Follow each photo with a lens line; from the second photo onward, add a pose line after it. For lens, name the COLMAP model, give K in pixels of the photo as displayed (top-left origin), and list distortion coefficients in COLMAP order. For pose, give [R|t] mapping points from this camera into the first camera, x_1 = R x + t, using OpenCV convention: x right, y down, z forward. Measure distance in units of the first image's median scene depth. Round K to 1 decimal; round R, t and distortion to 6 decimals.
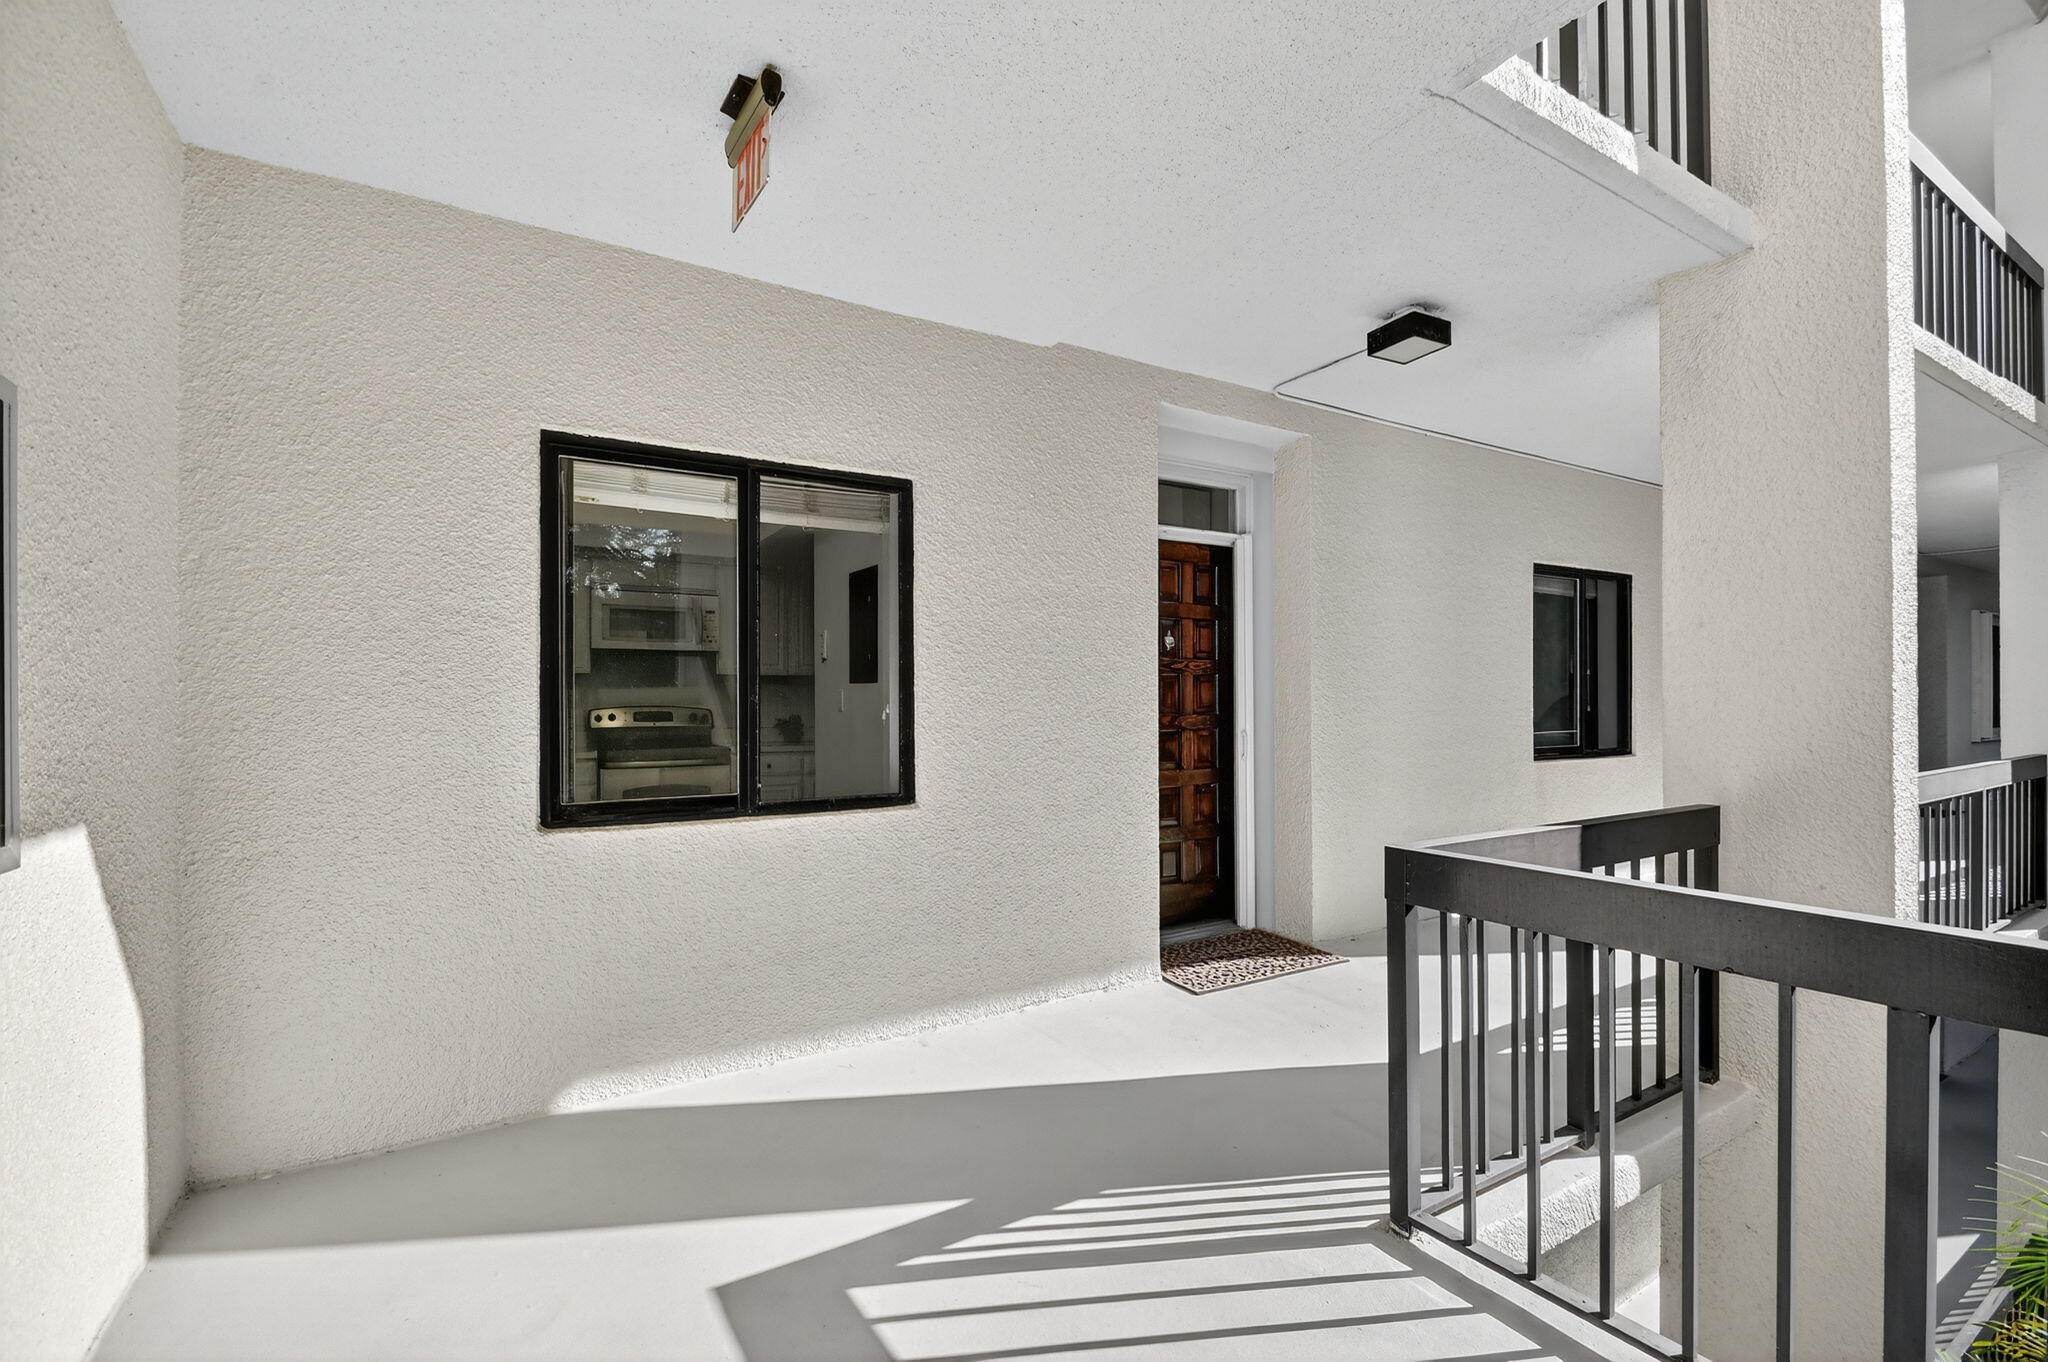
lens RADIAL K [[891.1, 0, 1032.3], [0, 891.1, 703.0], [0, 0, 1]] dist [0.018259, -0.018432]
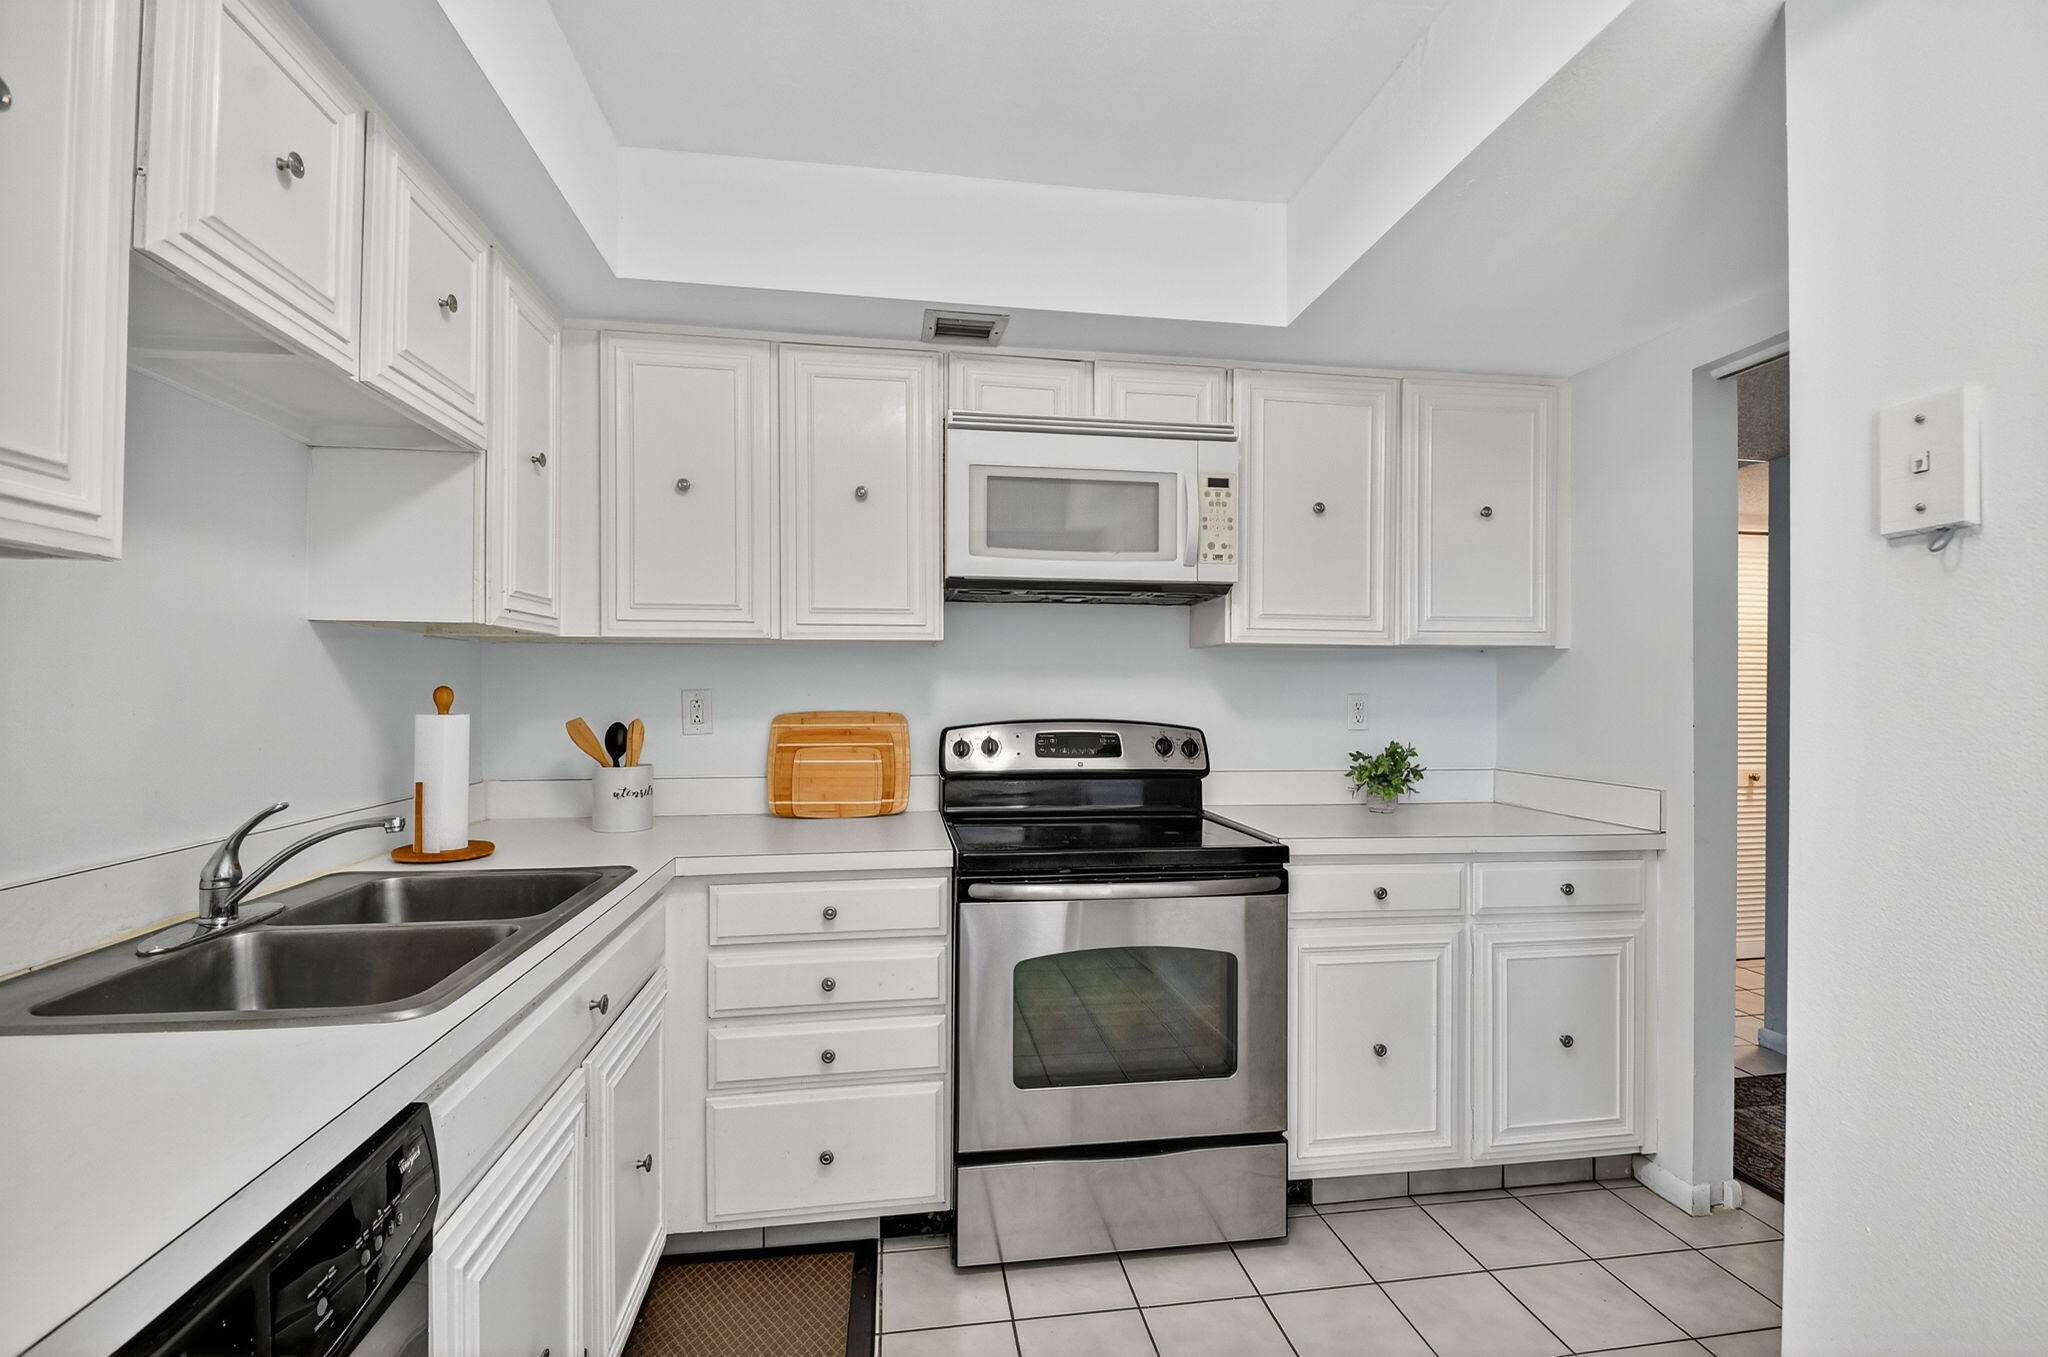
lens RADIAL K [[898.9, 0, 1024.9], [0, 898.9, 695.8], [0, 0, 1]] dist [0.013566, -0.013969]
pose [[0.926120, 0.005928, -0.377183, -0.295013], [-0.005906, 0.999982, 0.001215, -0.008768], [0.377183, 0.001102, 0.926138, 0.612440]]
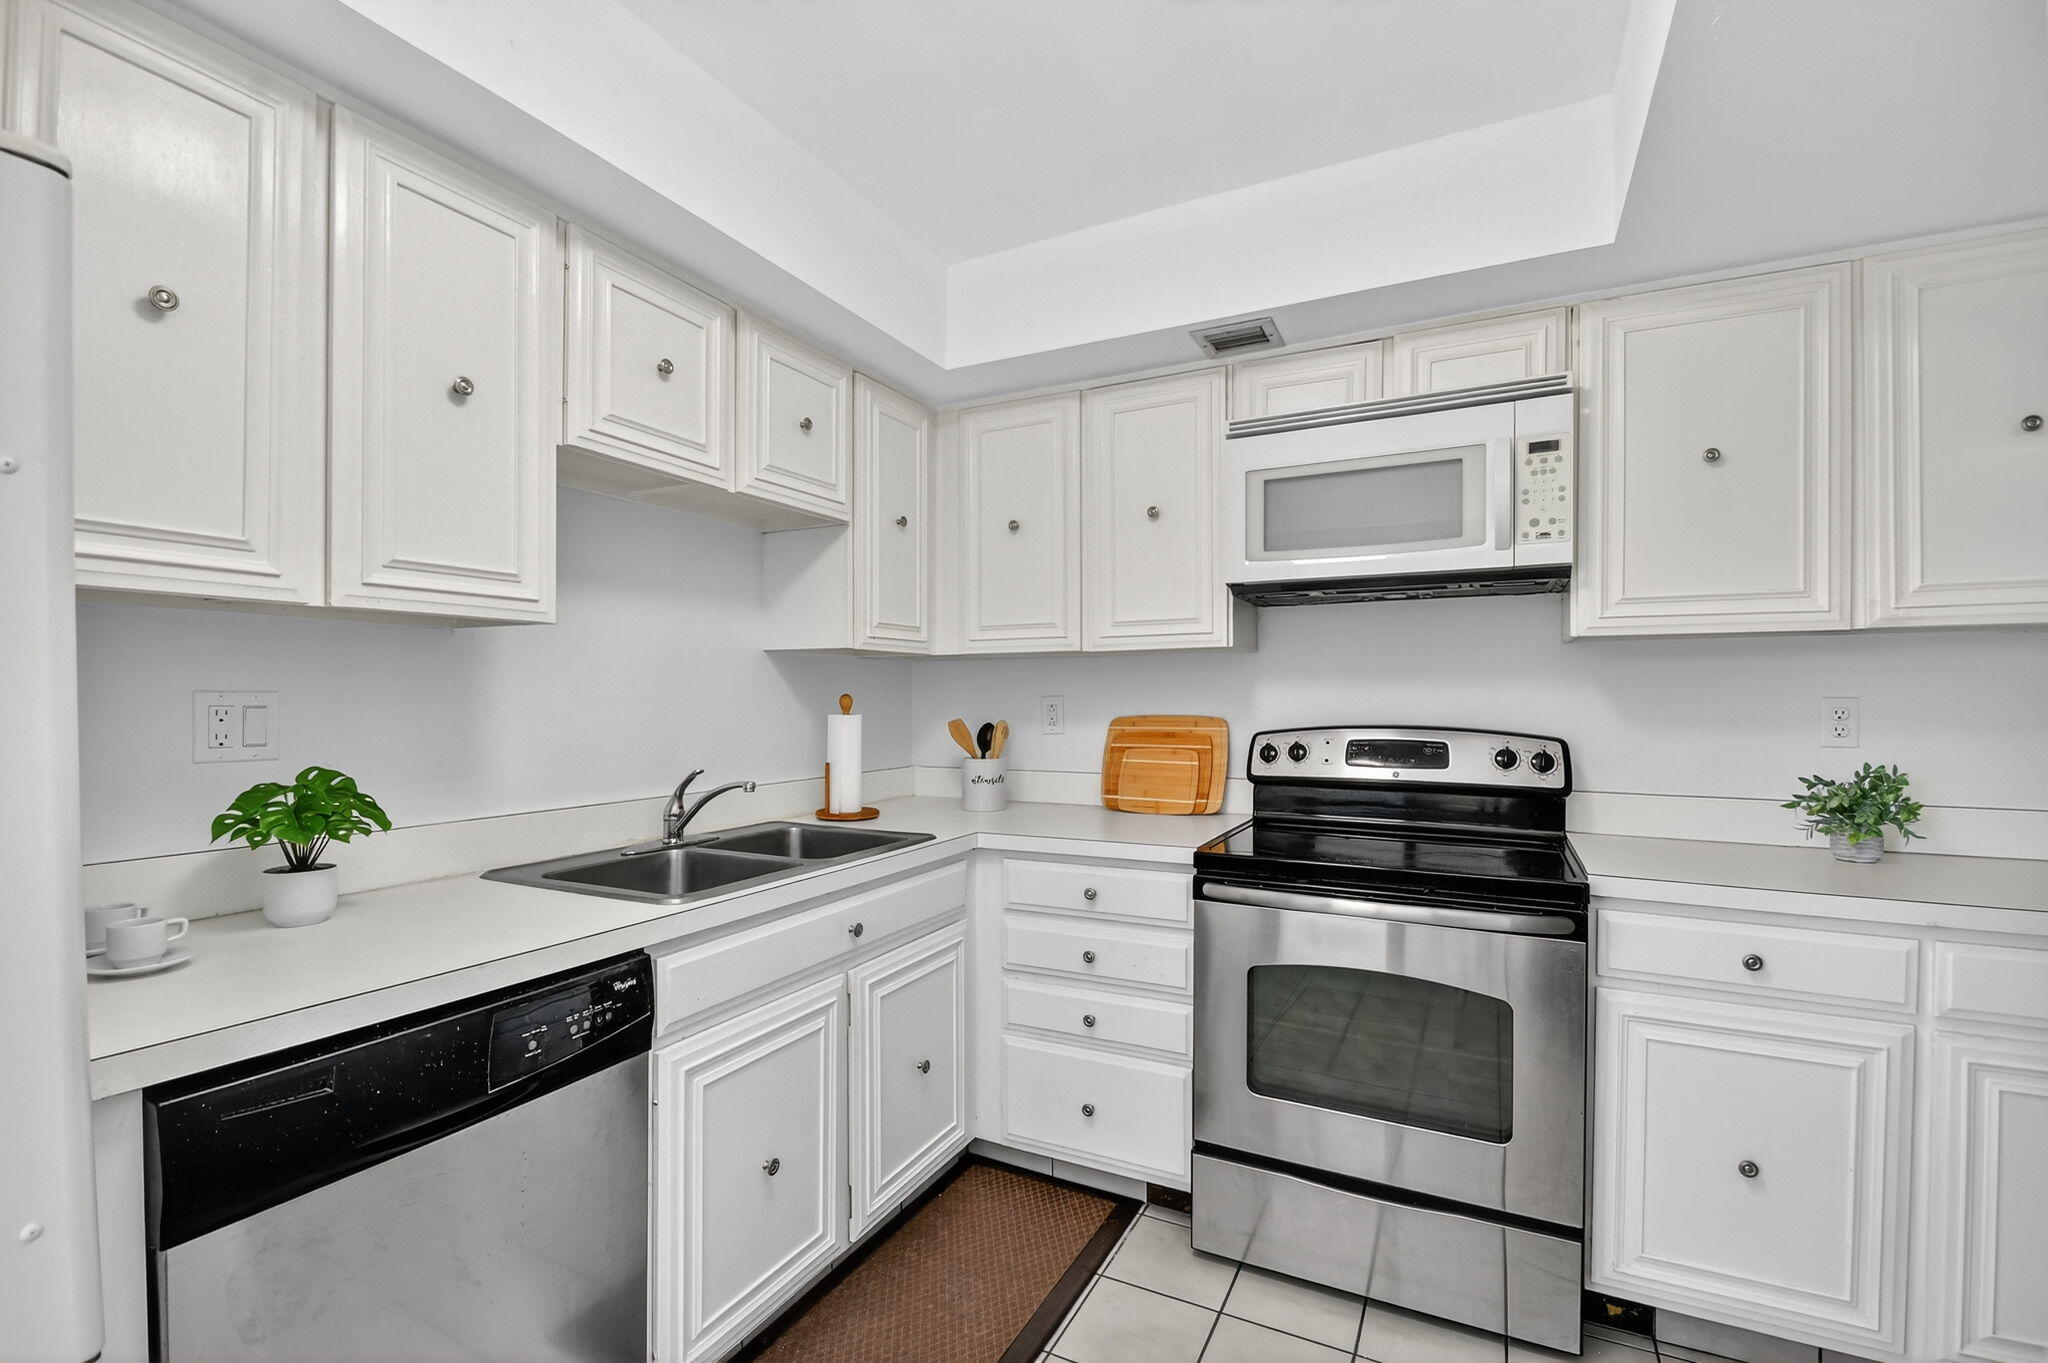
lens RADIAL K [[891.1, 0, 1032.3], [0, 891.1, 703.5], [0, 0, 1]] dist [0.018259, -0.018432]
pose [[0.534783, 0.005539, -0.844971, -0.186269], [-0.003331, 0.999985, 0.004447, -0.008289], [0.844983, 0.000436, 0.534793, 0.674665]]
